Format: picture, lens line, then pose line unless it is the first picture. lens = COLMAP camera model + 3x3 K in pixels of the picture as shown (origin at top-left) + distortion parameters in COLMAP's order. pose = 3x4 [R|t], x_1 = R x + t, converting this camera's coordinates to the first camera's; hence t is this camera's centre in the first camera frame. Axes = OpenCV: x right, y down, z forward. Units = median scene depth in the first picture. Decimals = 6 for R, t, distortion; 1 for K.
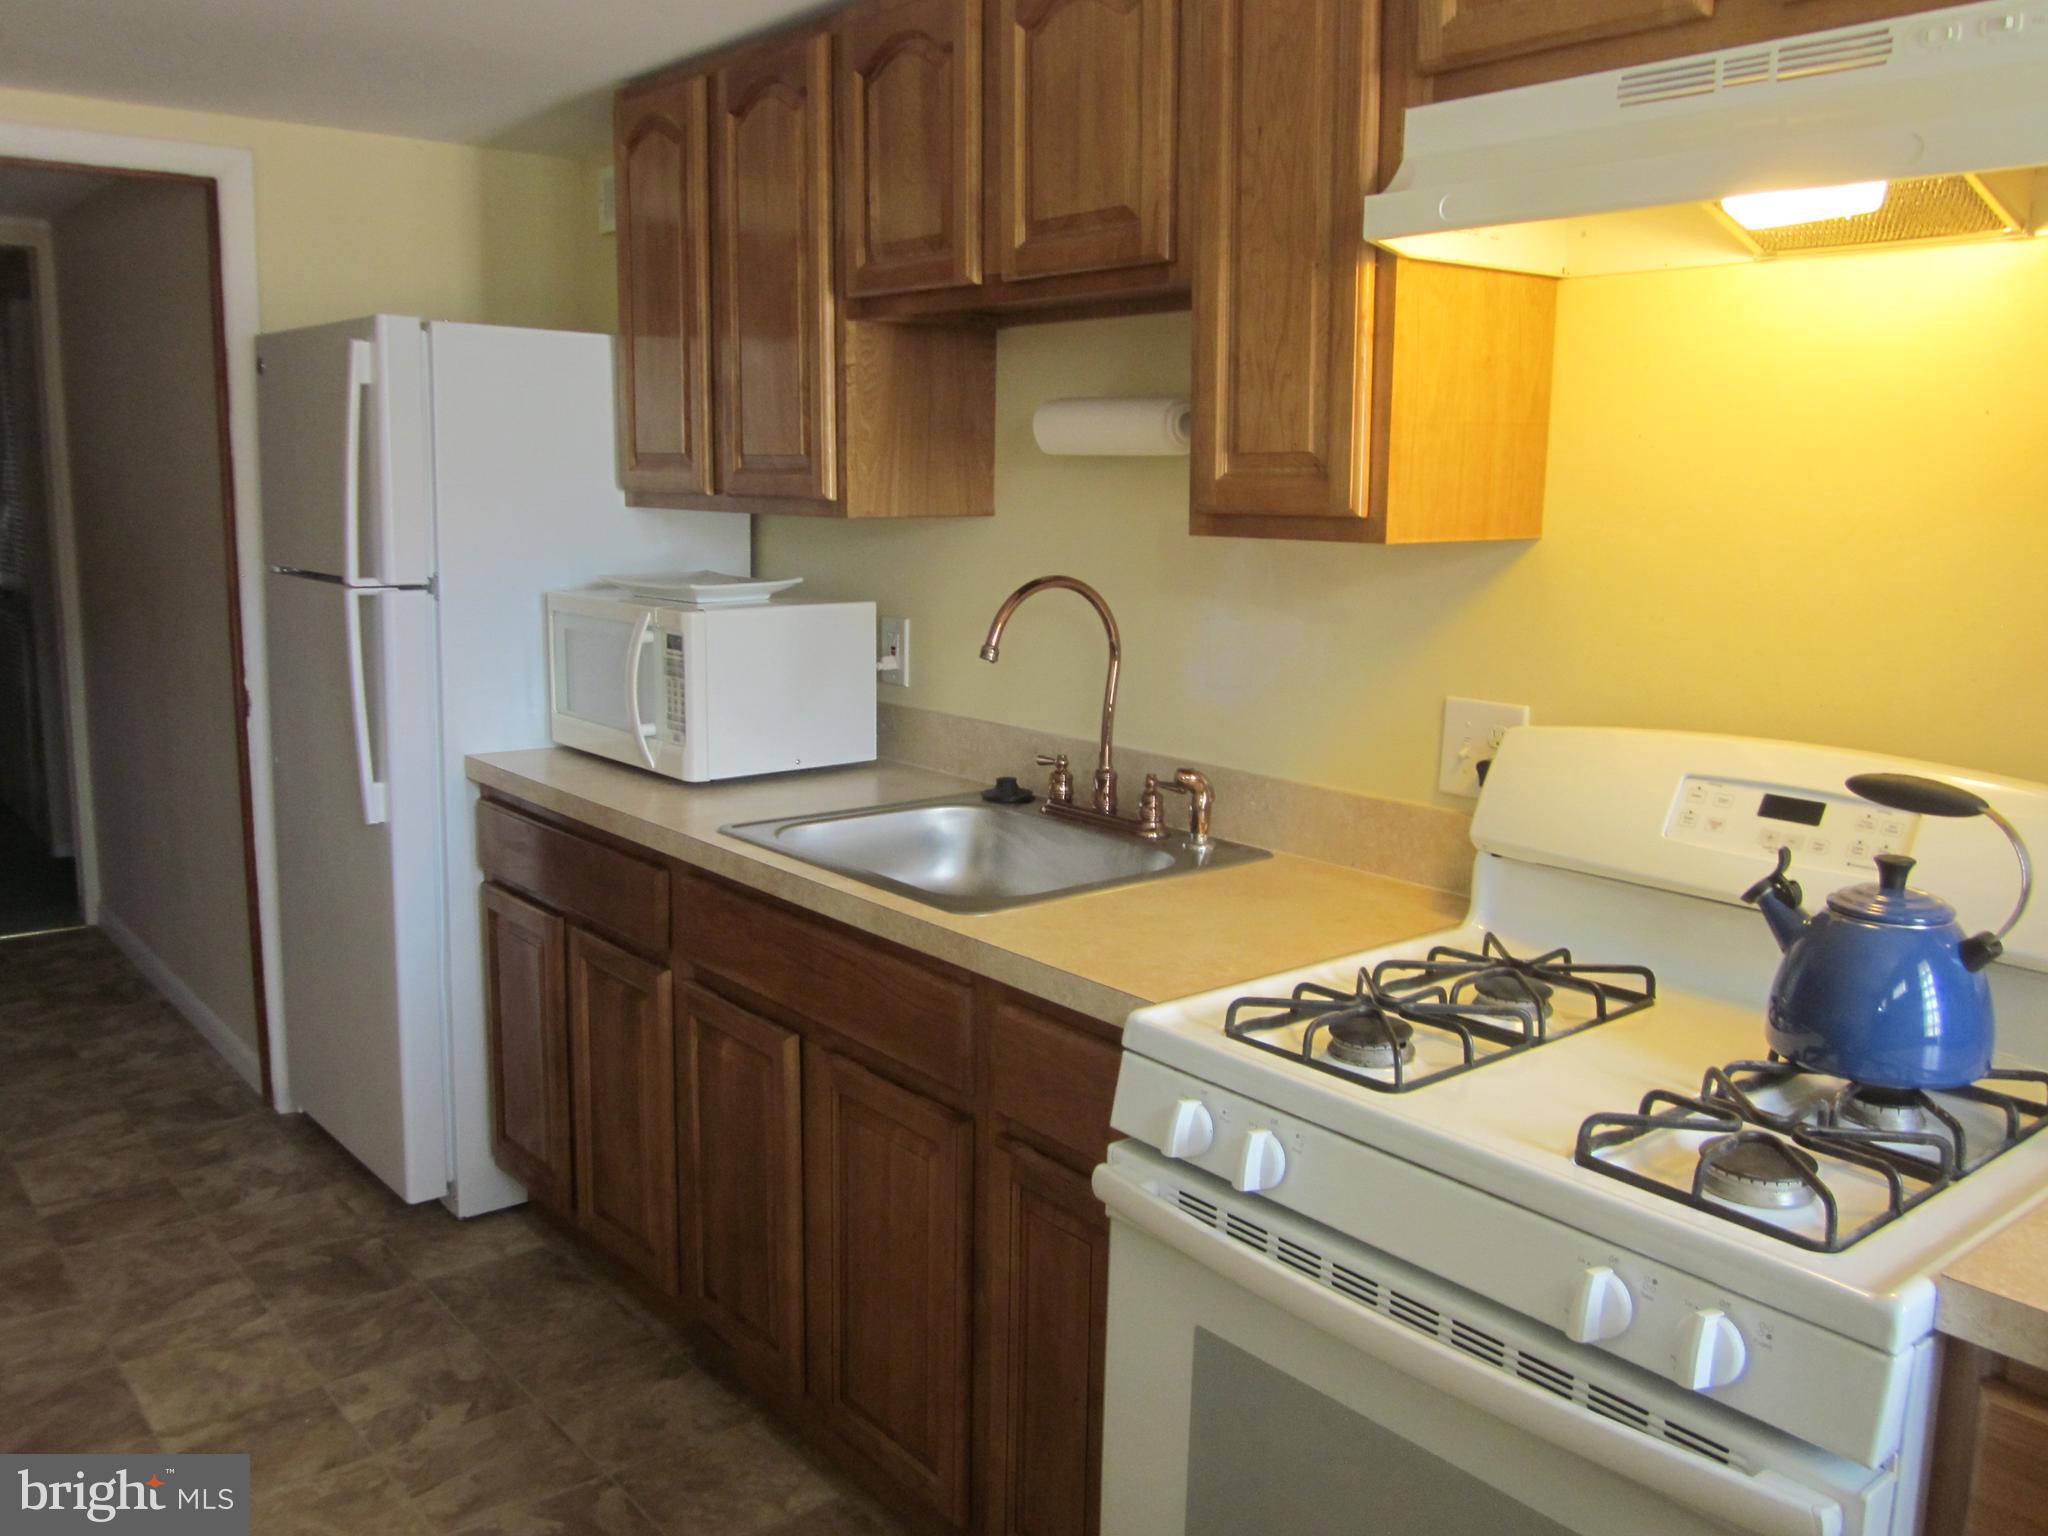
lens RADIAL K [[1717.4, 0, 1025.3], [0, 1717.4, 763.8], [0, 0, 1]] dist [-0.039372, 0.007099]
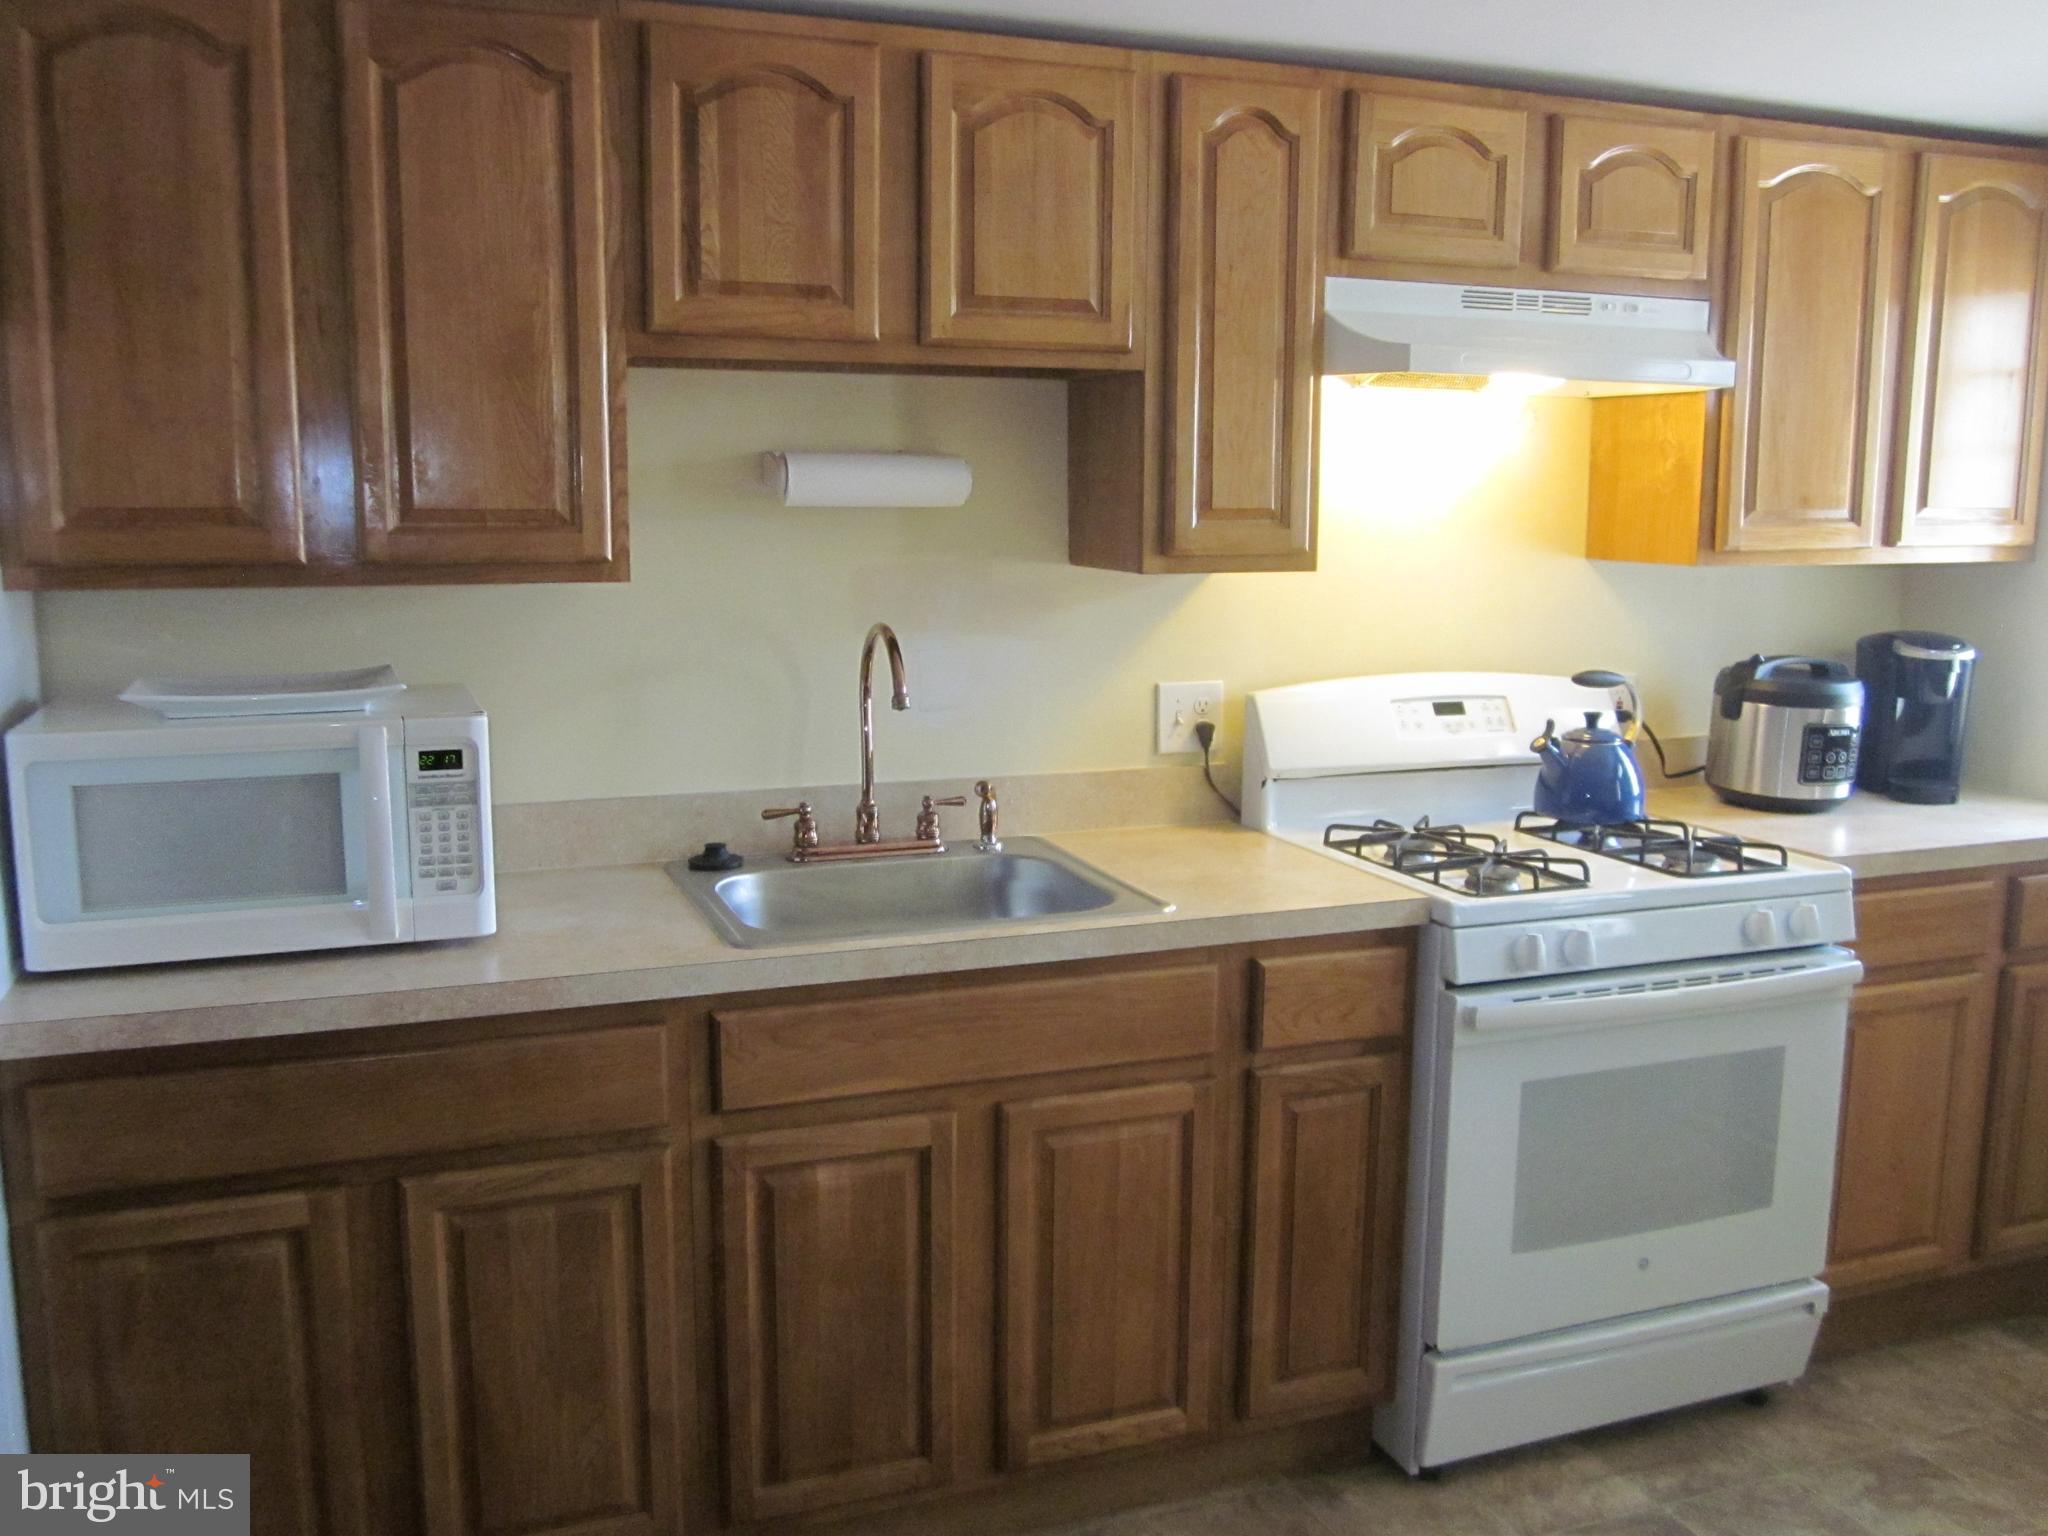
lens RADIAL K [[1717.4, 0, 1025.1], [0, 1717.4, 763.7], [0, 0, 1]] dist [-0.039372, 0.007099]
pose [[0.300838, -0.149968, 0.941810, -1.247954], [0.160794, 0.981397, 0.104910, -0.158782], [-0.940022, 0.119877, 0.319355, 0.781733]]
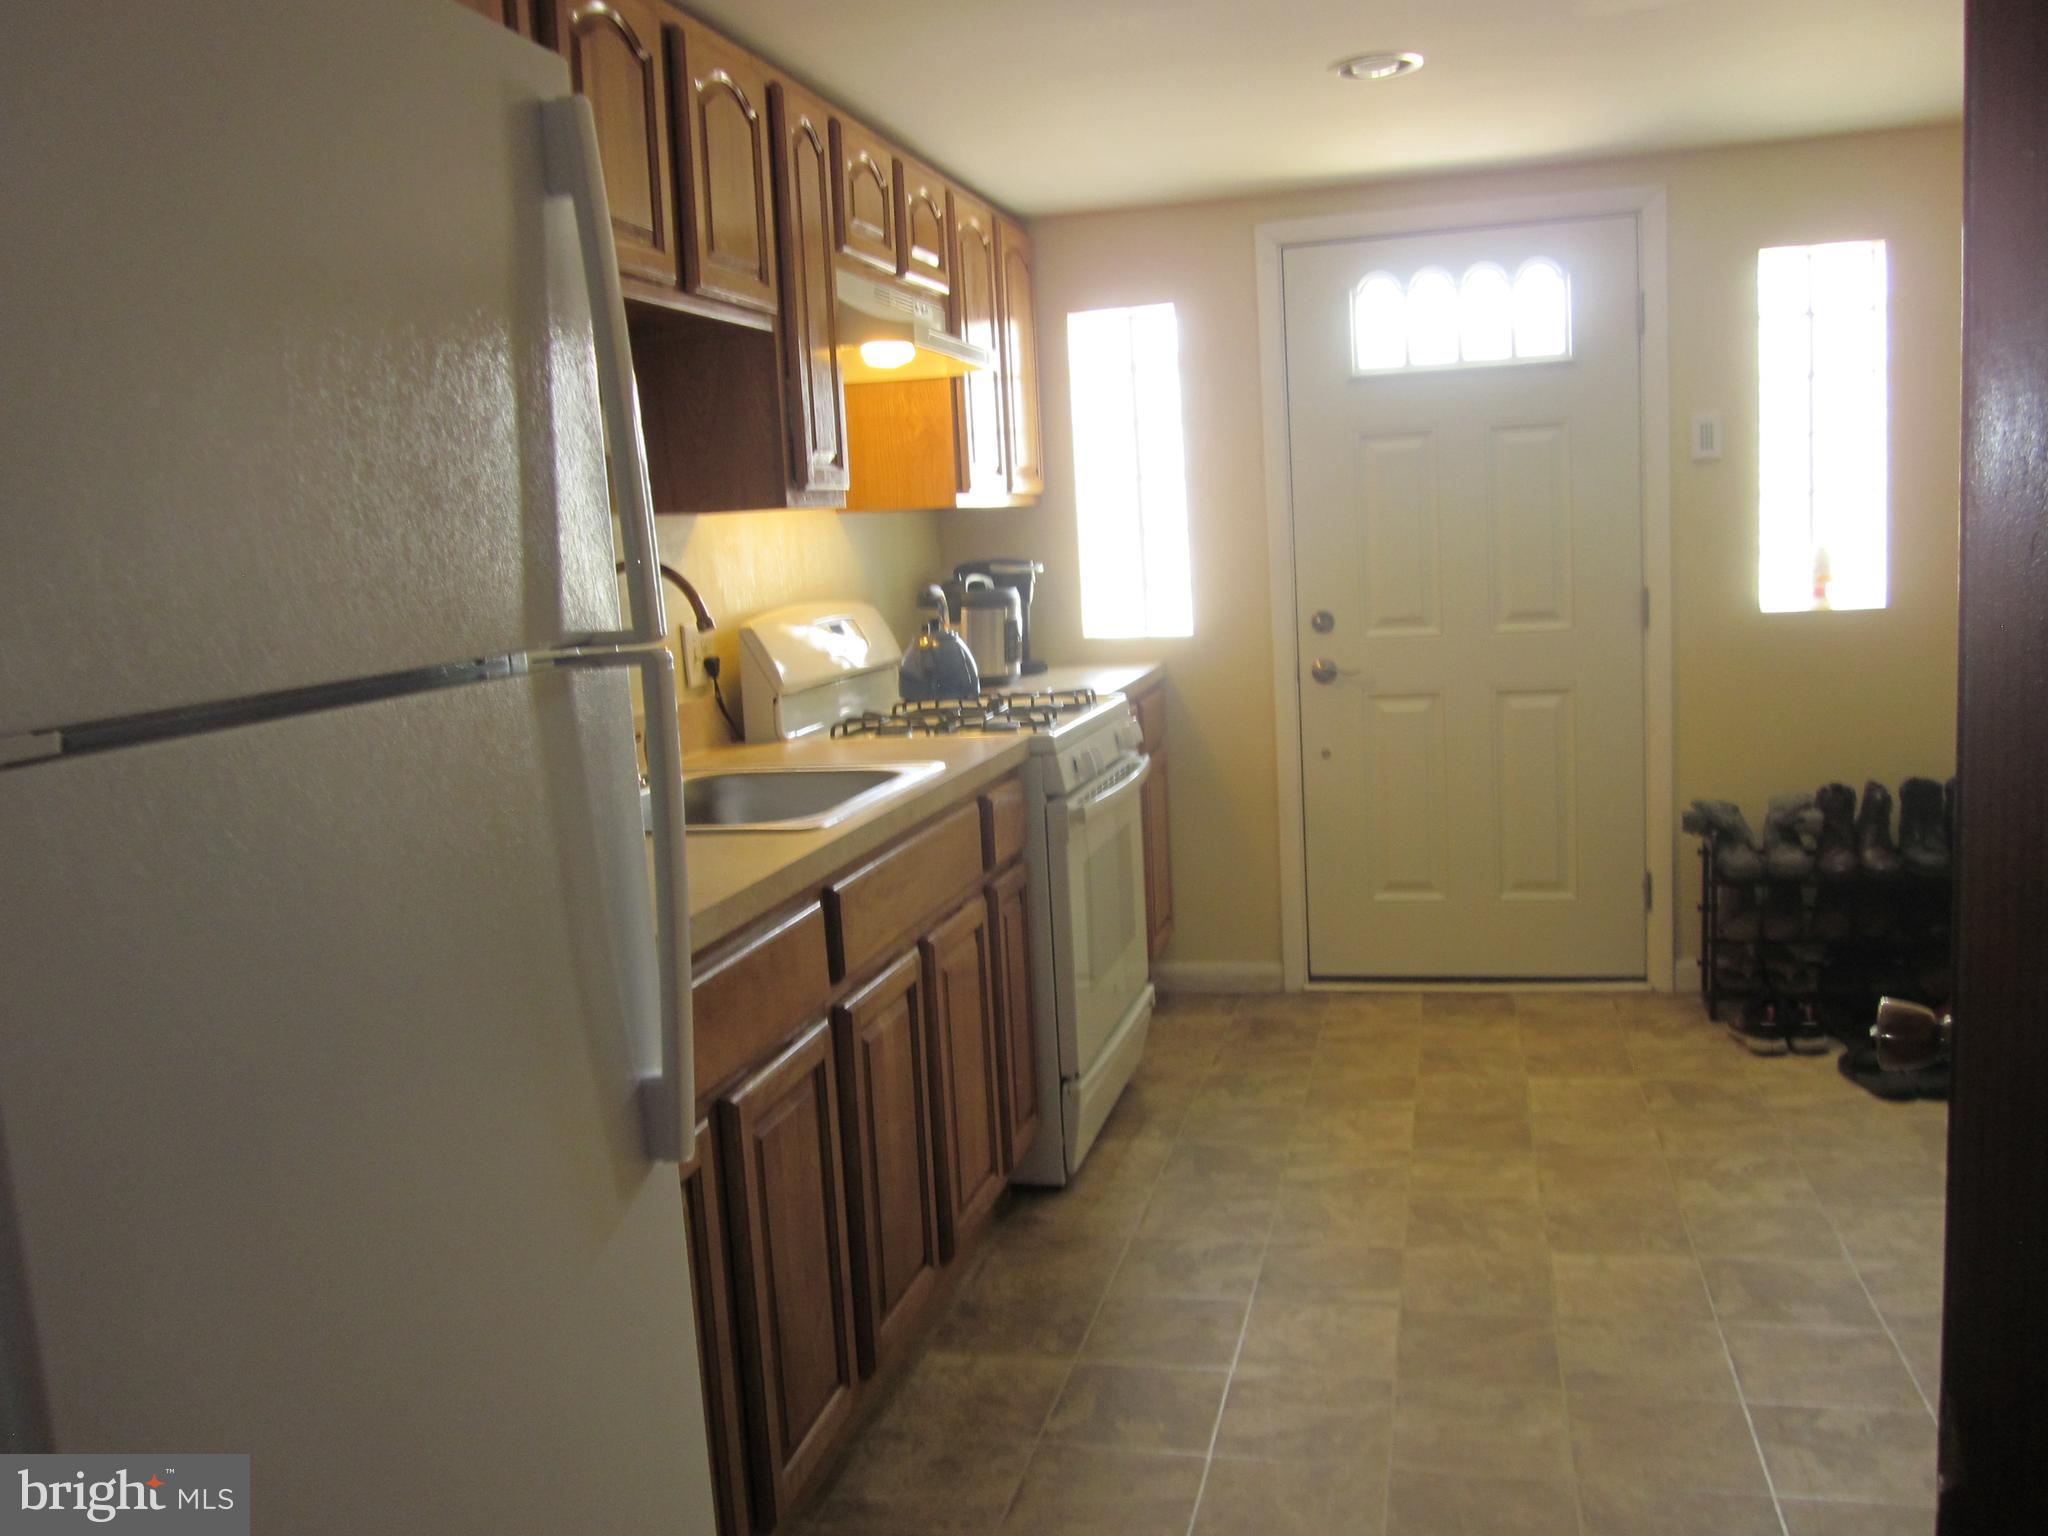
lens RADIAL K [[1717.4, 0, 1026.4], [0, 1717.4, 768.6], [0, 0, 1]] dist [-0.039372, 0.007099]
pose [[-0.612478, -0.078516, 0.786579, -1.304664], [0.187352, 0.952285, 0.240941, -0.258496], [-0.767965, 0.294938, -0.568544, 1.912303]]
